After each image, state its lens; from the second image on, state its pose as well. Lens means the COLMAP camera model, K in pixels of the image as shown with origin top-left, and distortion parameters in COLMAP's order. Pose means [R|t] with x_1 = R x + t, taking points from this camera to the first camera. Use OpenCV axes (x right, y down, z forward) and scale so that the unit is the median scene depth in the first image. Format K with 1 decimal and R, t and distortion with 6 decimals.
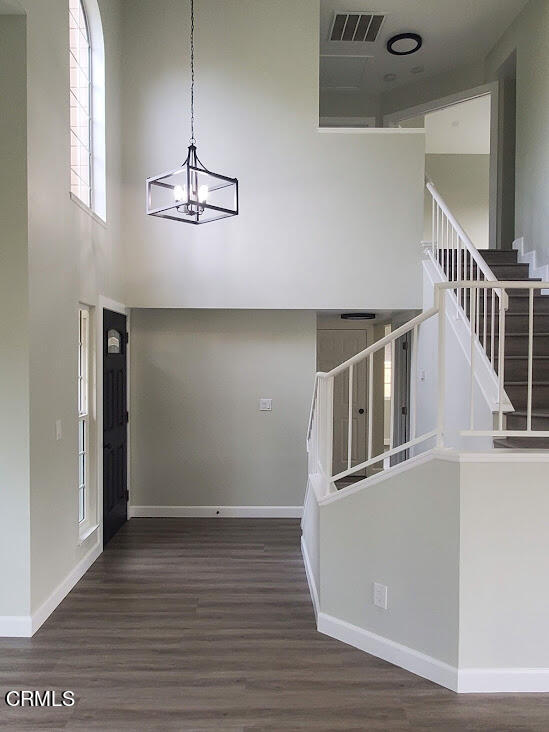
lens RADIAL K [[553.9, 0, 258.2], [0, 553.9, 367.1], [0, 0, 1]] dist [-0.006807, 0.006247]
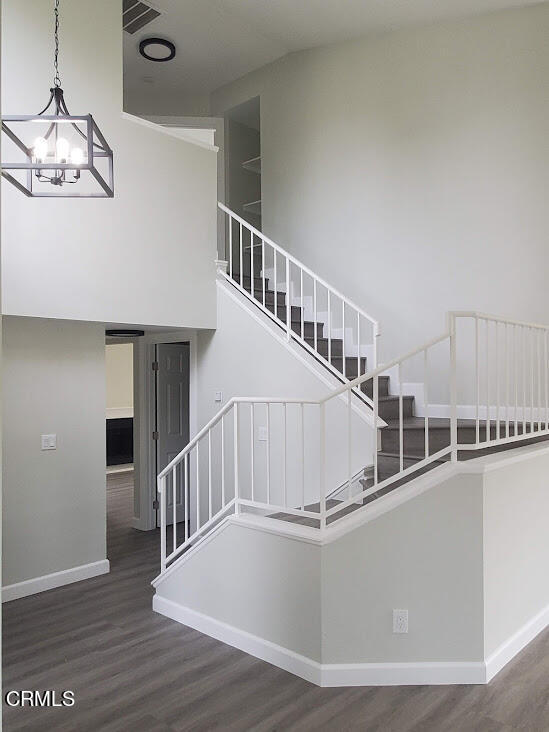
lens RADIAL K [[573.8, 0, 258.3], [0, 573.8, 365.2], [0, 0, 1]] dist [-0.001105, -0.006131]
pose [[0.702052, 0.005876, 0.712102, -0.467546], [0.021468, 0.999337, -0.029411, -0.012201], [-0.711802, 0.035936, 0.701460, 0.304355]]
